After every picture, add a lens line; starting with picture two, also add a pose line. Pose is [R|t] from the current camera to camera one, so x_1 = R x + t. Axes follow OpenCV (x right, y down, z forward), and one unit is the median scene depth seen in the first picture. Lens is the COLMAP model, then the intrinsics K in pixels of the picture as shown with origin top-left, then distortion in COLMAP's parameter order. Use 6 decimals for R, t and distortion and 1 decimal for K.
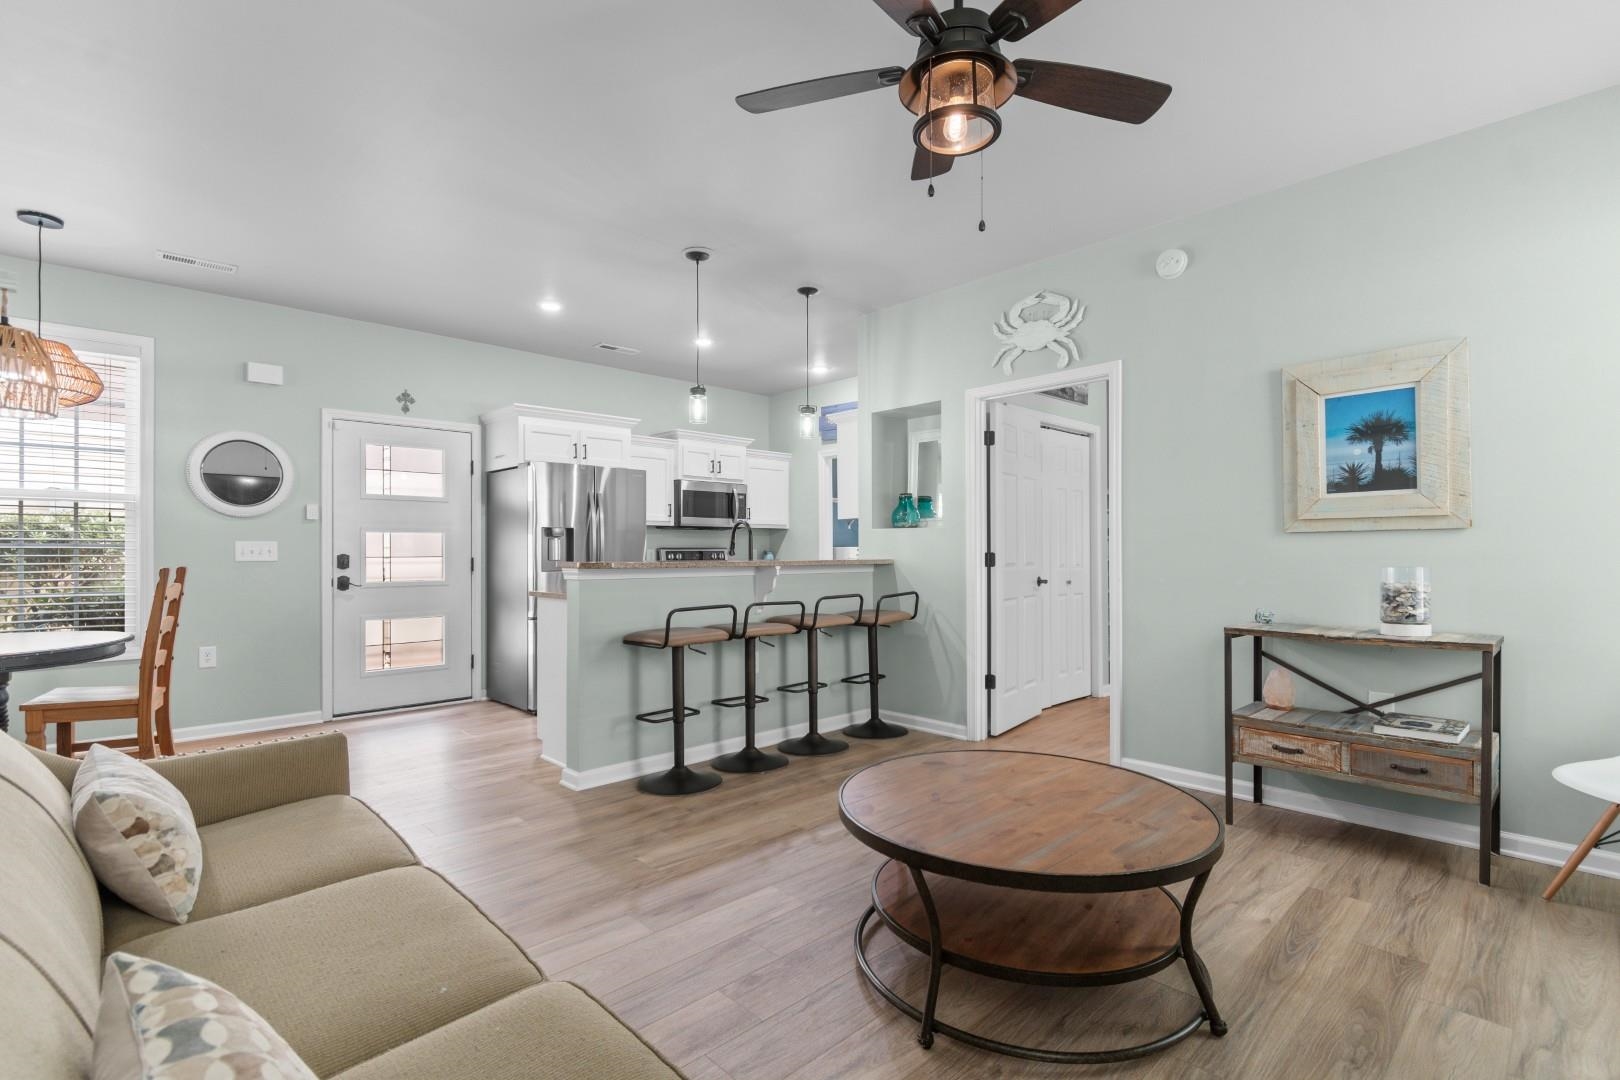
lens RADIAL K [[755.3, 0, 810.0], [0, 755.3, 540.0], [0, 0, 1]] dist [-0.000457, -0.000031]
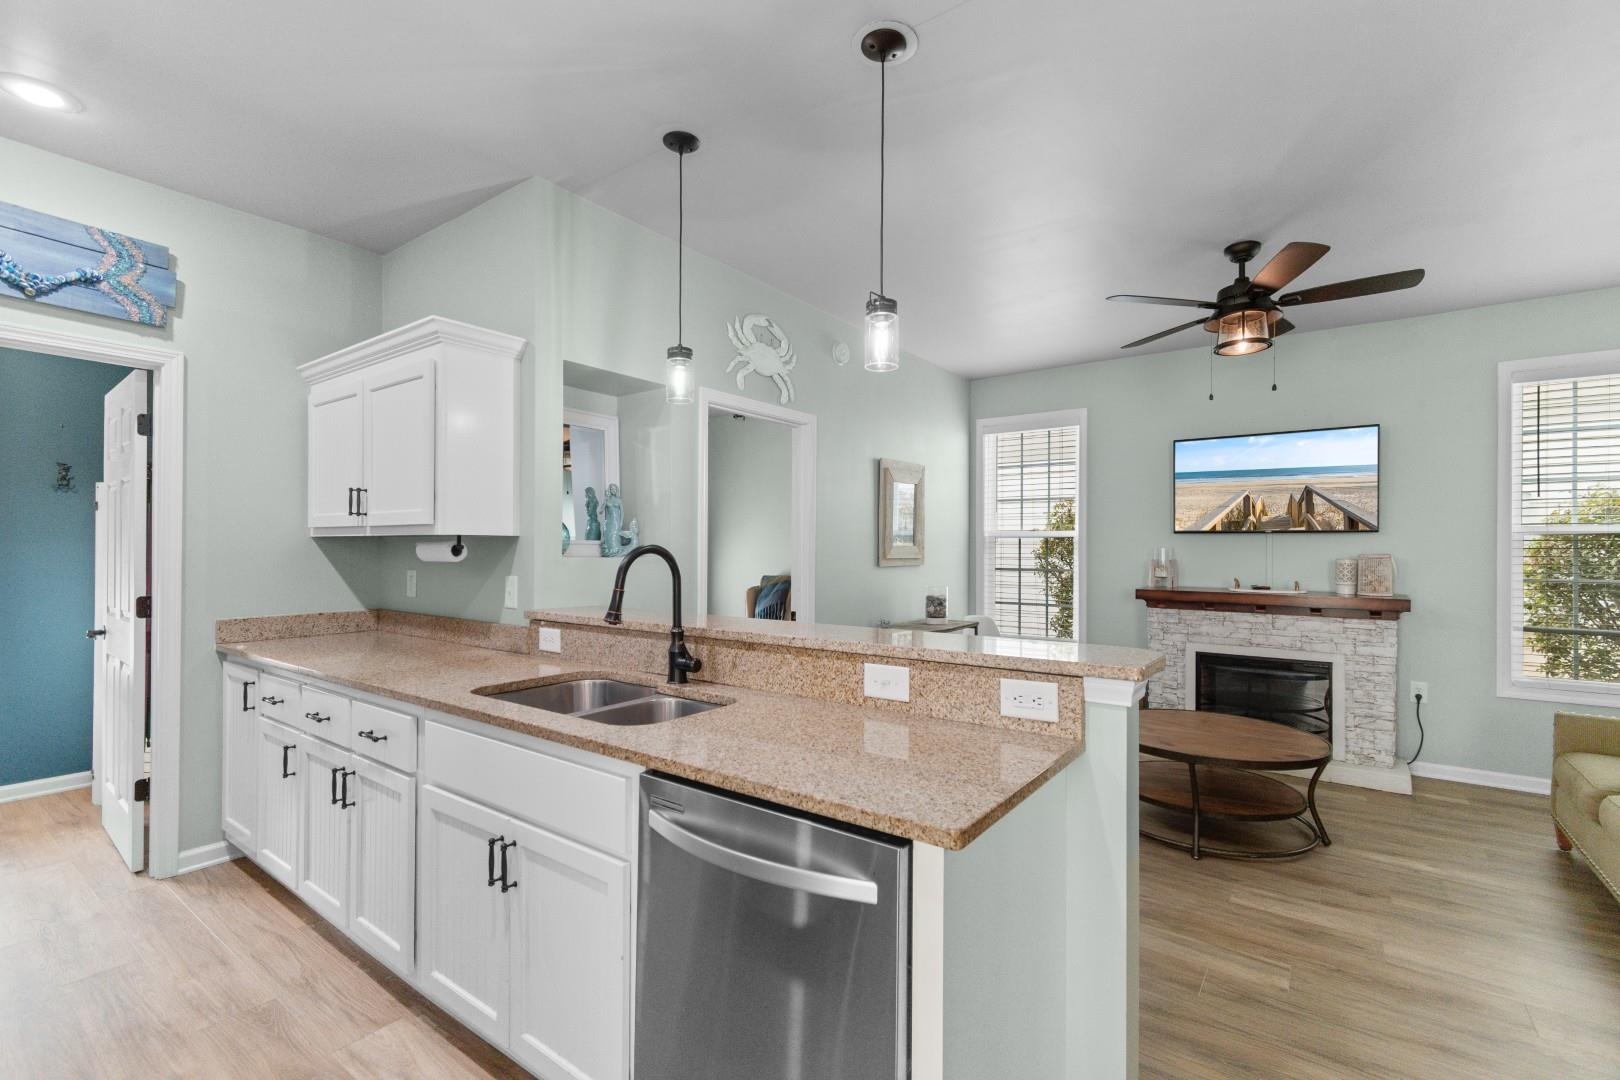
lens RADIAL K [[709.9, 0, 810.0], [0, 709.9, 540.0], [0, 0, 1]] dist [0.001237, 0.000288]
pose [[-0.171830, 0.023943, 0.984836, -0.626004], [-0.019089, 0.999436, -0.027628, -0.017911], [-0.984942, -0.023547, -0.171276, 1.144399]]
